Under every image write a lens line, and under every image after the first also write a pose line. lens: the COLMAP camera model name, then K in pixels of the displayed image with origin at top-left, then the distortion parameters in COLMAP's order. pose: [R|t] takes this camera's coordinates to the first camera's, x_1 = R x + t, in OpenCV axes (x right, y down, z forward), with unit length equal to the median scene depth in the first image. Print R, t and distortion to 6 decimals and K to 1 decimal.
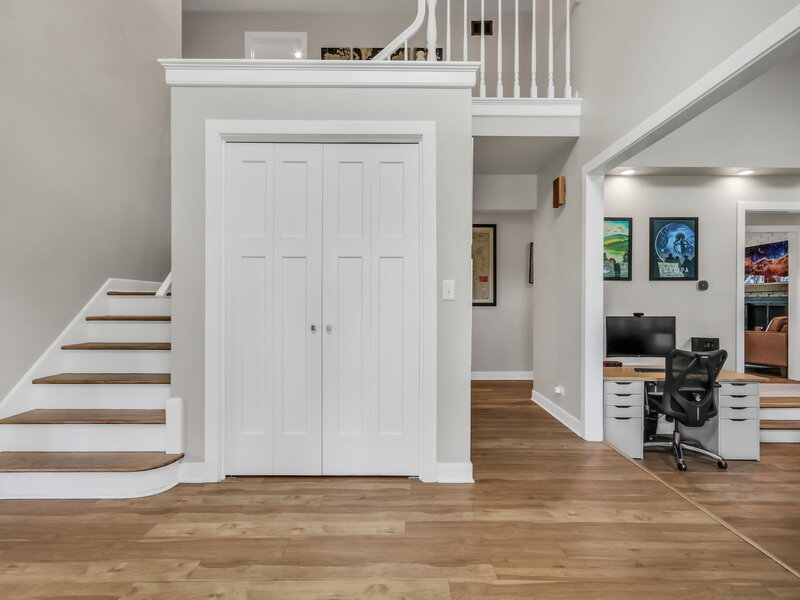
lens RADIAL K [[435.7, 0, 414.7], [0, 435.7, 301.4], [0, 0, 1]] dist [0.014870, -0.000930]
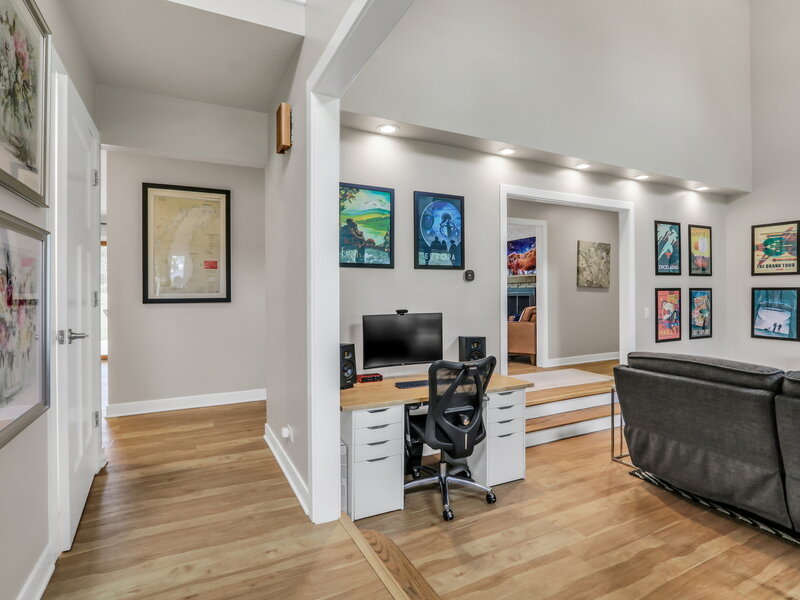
lens RADIAL K [[427.7, 0, 400.0], [0, 427.7, 300.0], [0, 0, 1]] dist [-0.018893, 0.000281]
pose [[0.910489, -0.016098, 0.413220, 0.190079], [0.009472, 0.999792, 0.018080, -0.004676], [-0.413425, -0.012547, 0.910452, 0.298342]]
